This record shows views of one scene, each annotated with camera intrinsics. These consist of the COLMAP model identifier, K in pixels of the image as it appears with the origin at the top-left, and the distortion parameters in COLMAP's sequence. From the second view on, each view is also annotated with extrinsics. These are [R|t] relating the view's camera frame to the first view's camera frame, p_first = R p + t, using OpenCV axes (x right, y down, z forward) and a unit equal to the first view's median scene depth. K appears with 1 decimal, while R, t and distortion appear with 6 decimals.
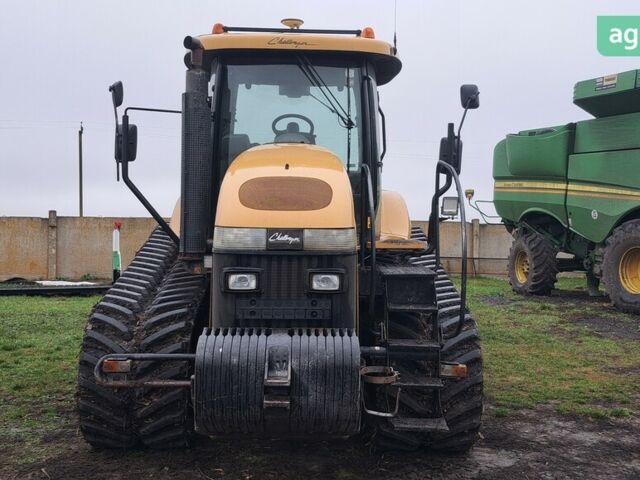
lens RADIAL K [[758.5, 0, 320.9], [0, 758.5, 225.4], [0, 0, 1]] dist [0.141243, -0.072869]
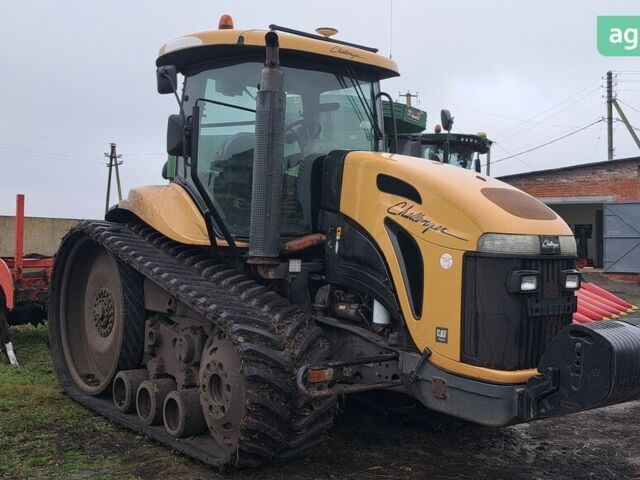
lens RADIAL K [[758.5, 0, 320.9], [0, 758.5, 225.4], [0, 0, 1]] dist [0.141243, -0.072869]
pose [[0.795393, 0.009341, 0.606022, -0.684108], [-0.011459, 0.999934, -0.000374, -0.004381], [-0.605985, -0.006647, 0.795448, 0.191471]]
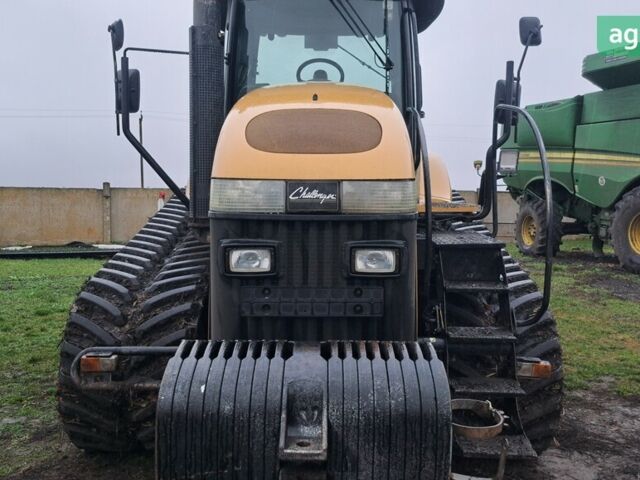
lens RADIAL K [[610.0, 0, 319.7], [0, 610.0, 223.4], [0, 0, 1]] dist [0.093738, -0.009610]
pose [[0.999459, -0.004826, -0.032530, -0.016540], [0.006214, 0.999068, 0.042709, 0.012678], [0.032294, -0.042888, 0.998558, 0.311711]]
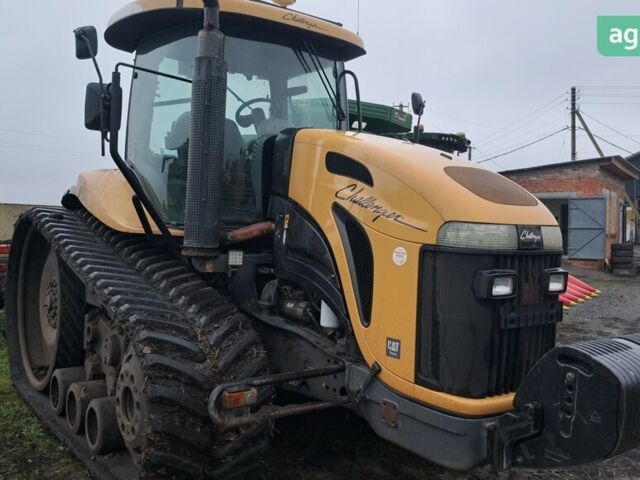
lens RADIAL K [[610.0, 0, 319.7], [0, 610.0, 223.4], [0, 0, 1]] dist [0.093738, -0.009610]
pose [[0.810003, 0.009030, 0.586357, -0.455520], [-0.018993, 0.999761, 0.010841, -0.000856], [-0.586119, -0.019918, 0.809980, 0.367055]]
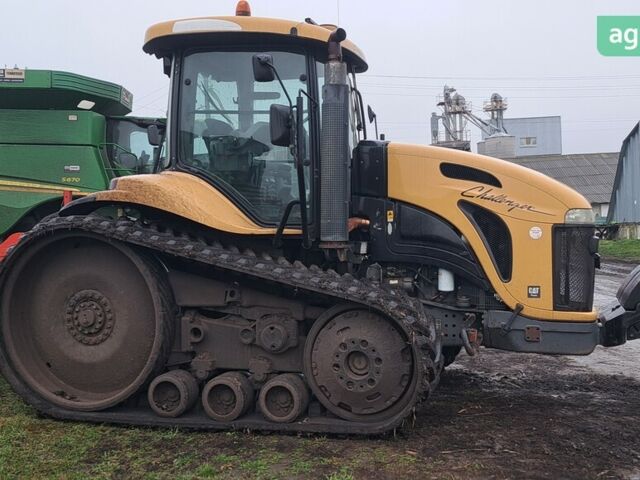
lens RADIAL K [[772.3, 0, 320.0], [0, 772.3, 240.0], [0, 0, 1]] dist [0.115140, -0.013986]
pose [[0.309086, -0.053208, 0.949544, -1.147332], [0.029529, 0.998489, 0.046339, -0.014724], [-0.950575, 0.013716, 0.310191, 0.693019]]
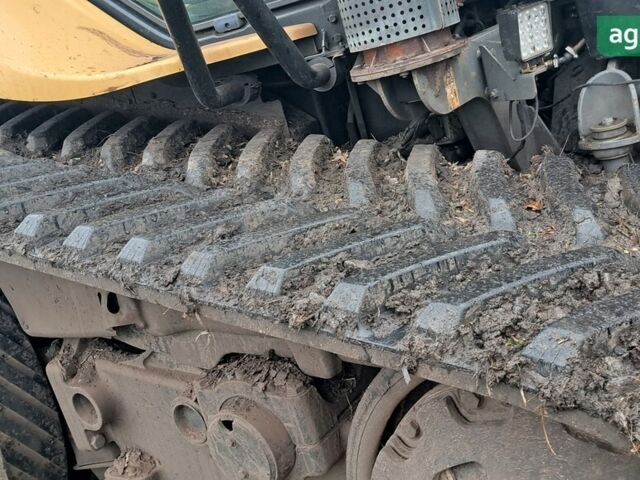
lens RADIAL K [[772.3, 0, 320.0], [0, 772.3, 240.0], [0, 0, 1]] dist [0.115140, -0.013986]
pose [[0.565891, -0.406693, 0.717195, -0.395674], [0.304728, 0.911449, 0.276407, 0.015508], [-0.766100, 0.062133, 0.639711, 0.851511]]
